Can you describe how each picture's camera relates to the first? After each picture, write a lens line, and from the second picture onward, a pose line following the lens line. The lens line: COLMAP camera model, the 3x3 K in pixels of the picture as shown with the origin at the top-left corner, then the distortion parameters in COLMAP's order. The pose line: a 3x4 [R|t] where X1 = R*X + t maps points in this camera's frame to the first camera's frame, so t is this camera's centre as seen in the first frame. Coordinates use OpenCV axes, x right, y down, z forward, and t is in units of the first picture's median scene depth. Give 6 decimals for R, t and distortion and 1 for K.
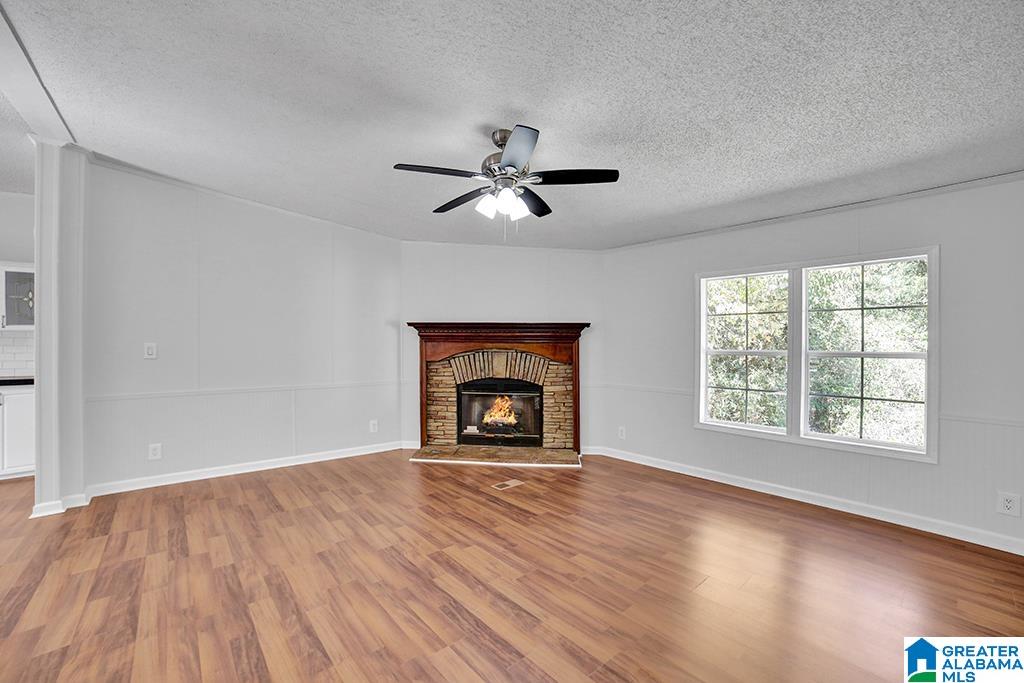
lens RADIAL K [[426.5, 0, 512.0], [0, 426.5, 341.5], [0, 0, 1]] dist [-0.047542, 0.000536]
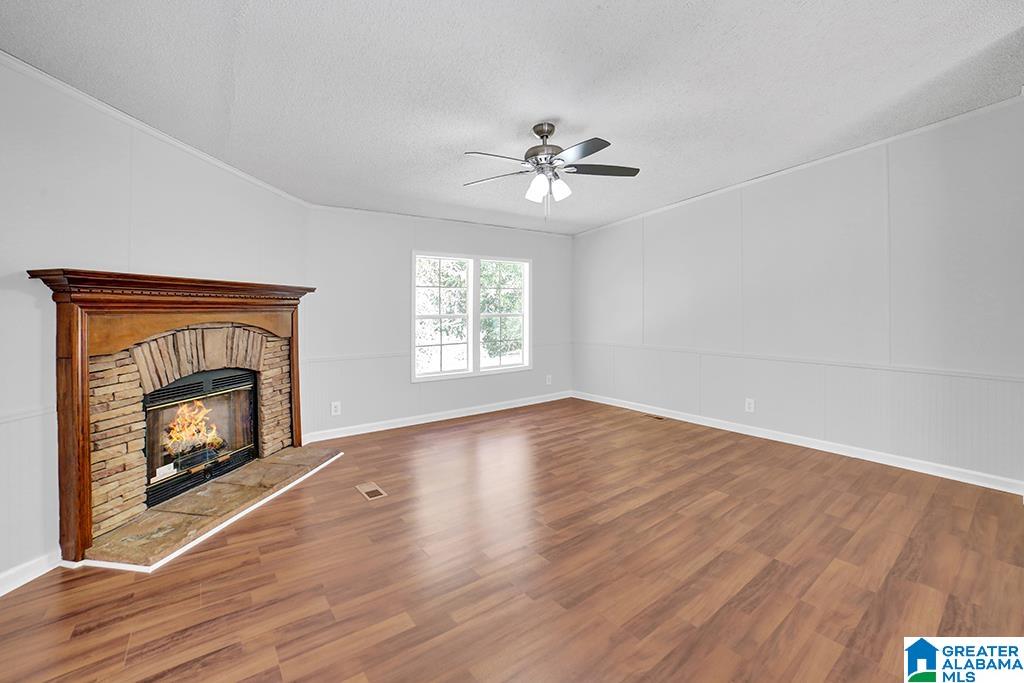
lens RADIAL K [[421.2, 0, 515.2], [0, 421.2, 309.5], [0, 0, 1]] dist [-0.064362, 0.000329]
pose [[0.039712, -0.005949, 0.999193, -0.604984], [-0.006217, 0.999961, 0.006201, -0.008320], [-0.999192, -0.006458, 0.039674, 0.551369]]
